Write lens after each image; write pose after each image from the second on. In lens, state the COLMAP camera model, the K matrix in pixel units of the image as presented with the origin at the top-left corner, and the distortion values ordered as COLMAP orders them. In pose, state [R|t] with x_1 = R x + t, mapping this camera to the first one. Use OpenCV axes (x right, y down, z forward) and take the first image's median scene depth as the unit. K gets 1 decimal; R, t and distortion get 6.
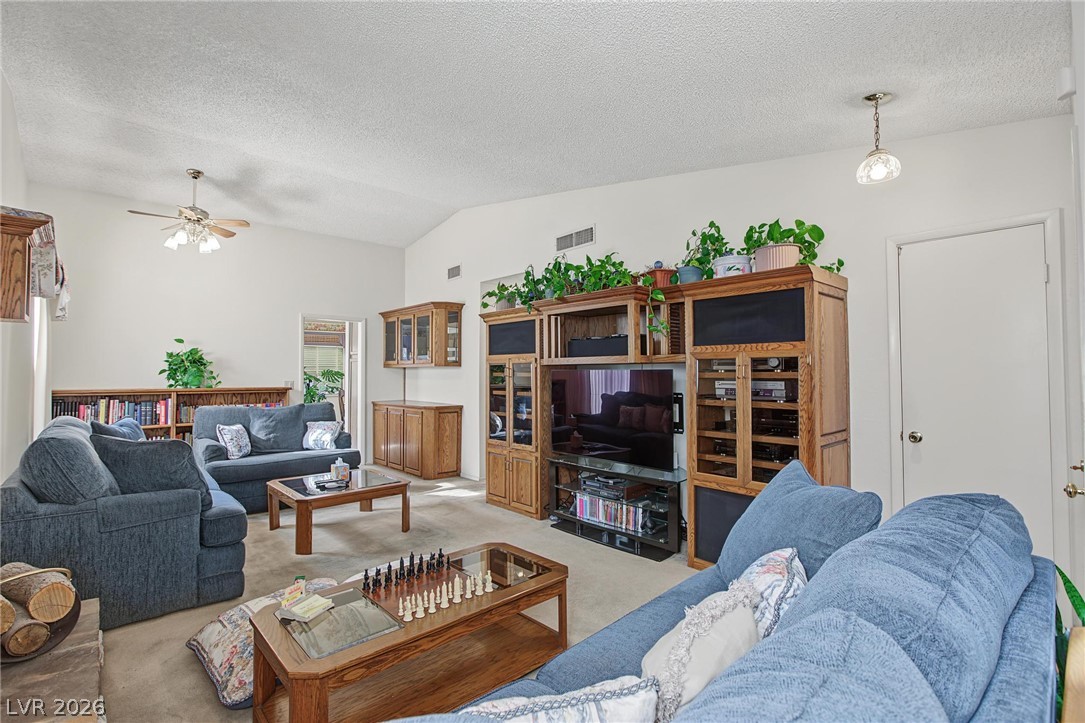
lens RADIAL K [[494.5, 0, 540.3], [0, 494.5, 366.6], [0, 0, 1]] dist [-0.012002, 0.002425]
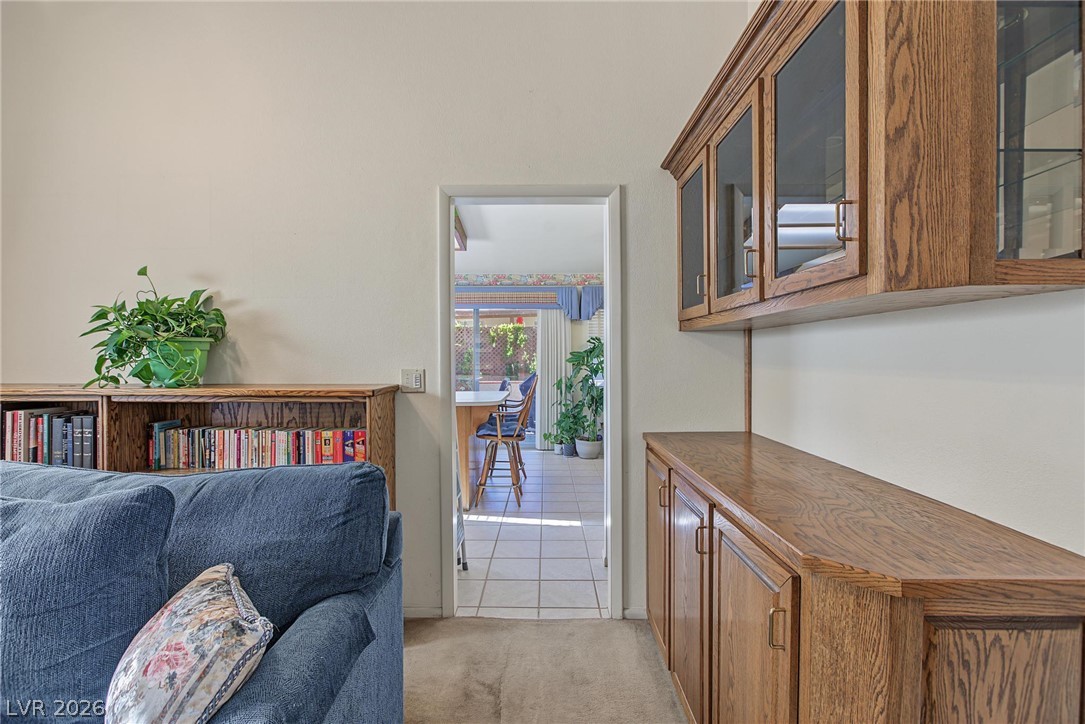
lens RADIAL K [[494.5, 0, 540.2], [0, 494.5, 362.4], [0, 0, 1]] dist [-0.012002, 0.002425]
pose [[0.729275, 0.005361, -0.684200, -0.234829], [0.012963, 0.999682, 0.021650, 0.021229], [0.684098, -0.024658, 0.728973, 1.018421]]
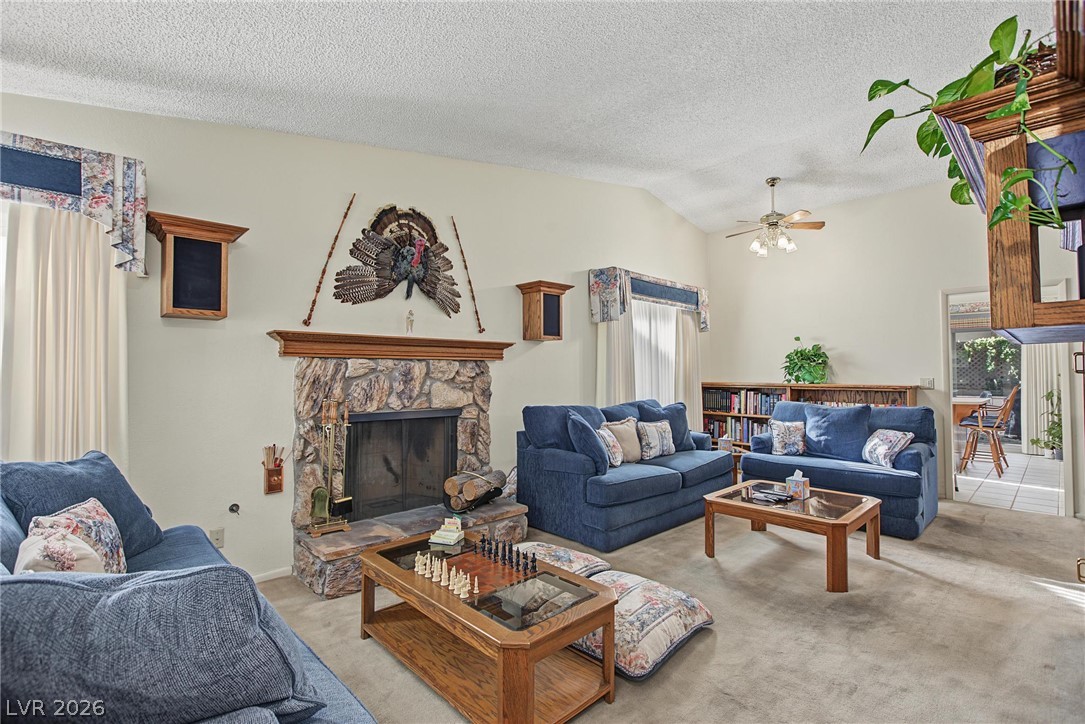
lens RADIAL K [[494.5, 0, 535.8], [0, 494.5, 361.3], [0, 0, 1]] dist [-0.012002, 0.002425]
pose [[0.005529, -0.023723, -0.999703, 0.352391], [0.016951, 0.999577, -0.023626, 0.013217], [0.999841, -0.016815, 0.005929, 0.474388]]
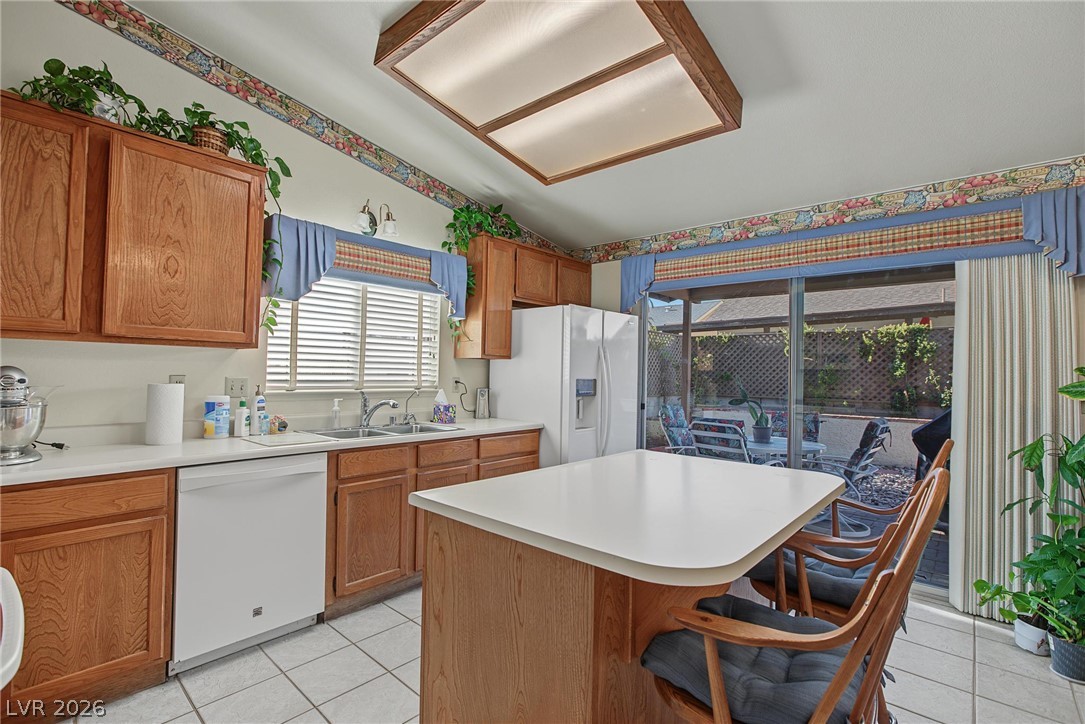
lens RADIAL K [[494.5, 0, 542.2], [0, 494.5, 361.0], [0, 0, 1]] dist [-0.012002, 0.002425]
pose [[0.105469, -0.021463, -0.994191, -0.674487], [-0.002528, 0.999758, -0.021852, 0.028837], [0.994419, 0.004818, 0.105389, 1.487972]]
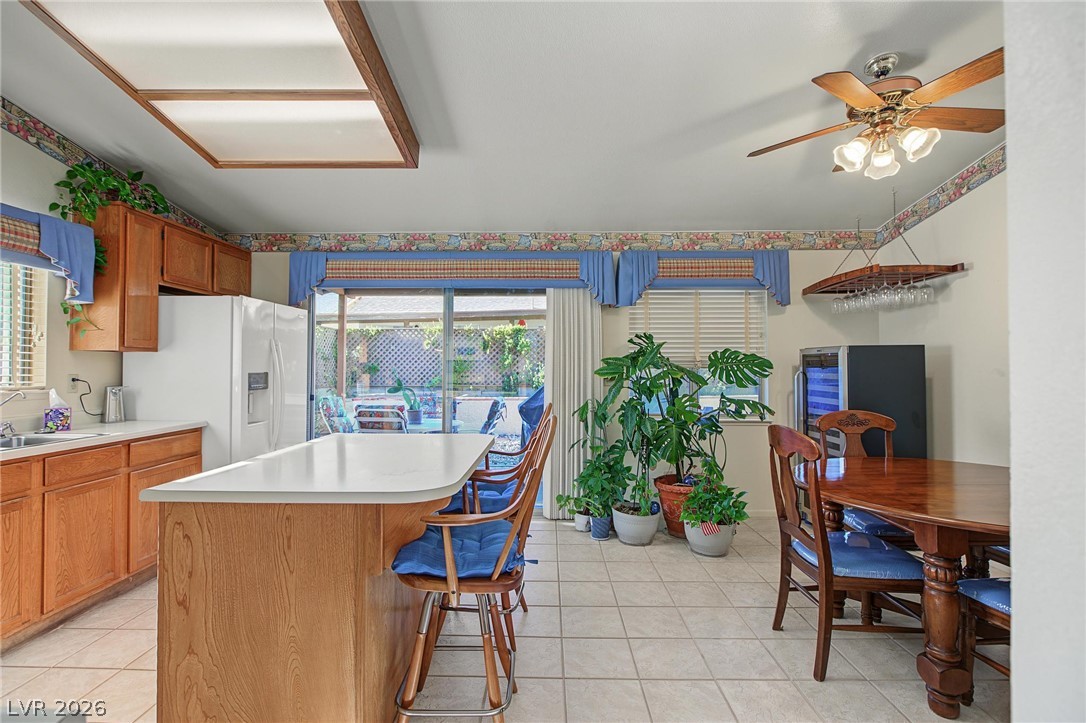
lens RADIAL K [[494.9, 0, 539.6], [0, 494.9, 361.9], [0, 0, 1]] dist [-0.012002, 0.002425]
pose [[0.724490, -0.006375, -0.689256, -0.606545], [0.009196, 0.999958, 0.000417, 0.027410], [0.689224, -0.006641, 0.724518, 1.395080]]
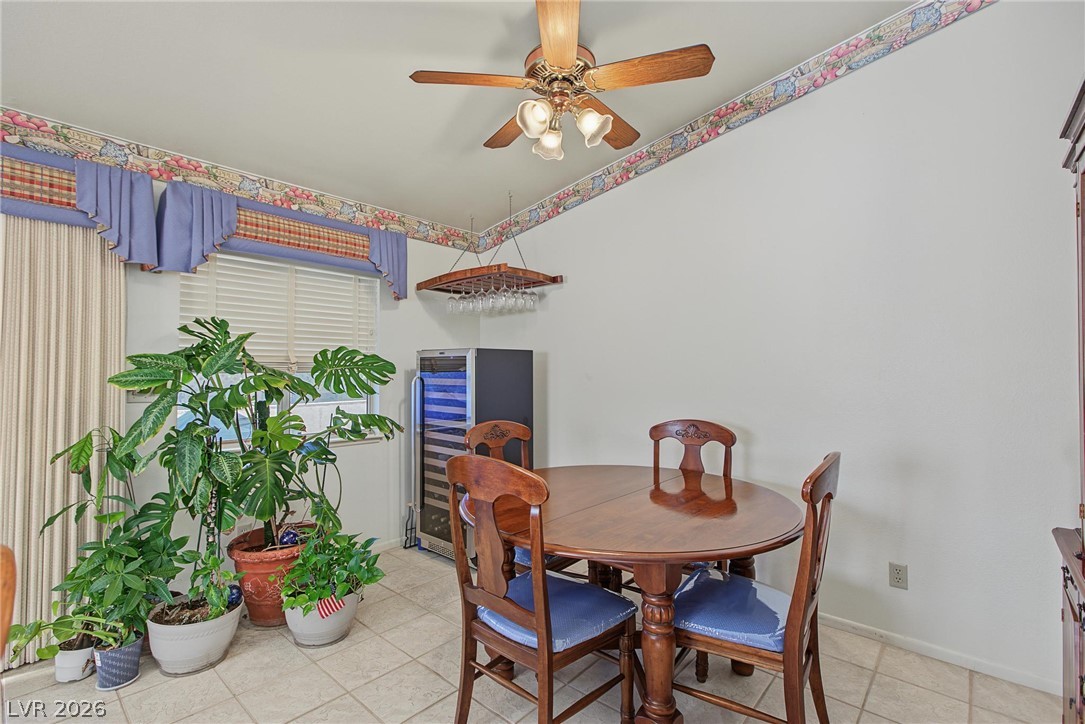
lens RADIAL K [[494.5, 0, 539.8], [0, 494.5, 360.8], [0, 0, 1]] dist [-0.012002, 0.002425]
pose [[0.994732, 0.005353, 0.102369, -0.750748], [-0.004529, 0.999955, -0.008285, 0.029756], [-0.102408, 0.007778, 0.994712, 1.554438]]
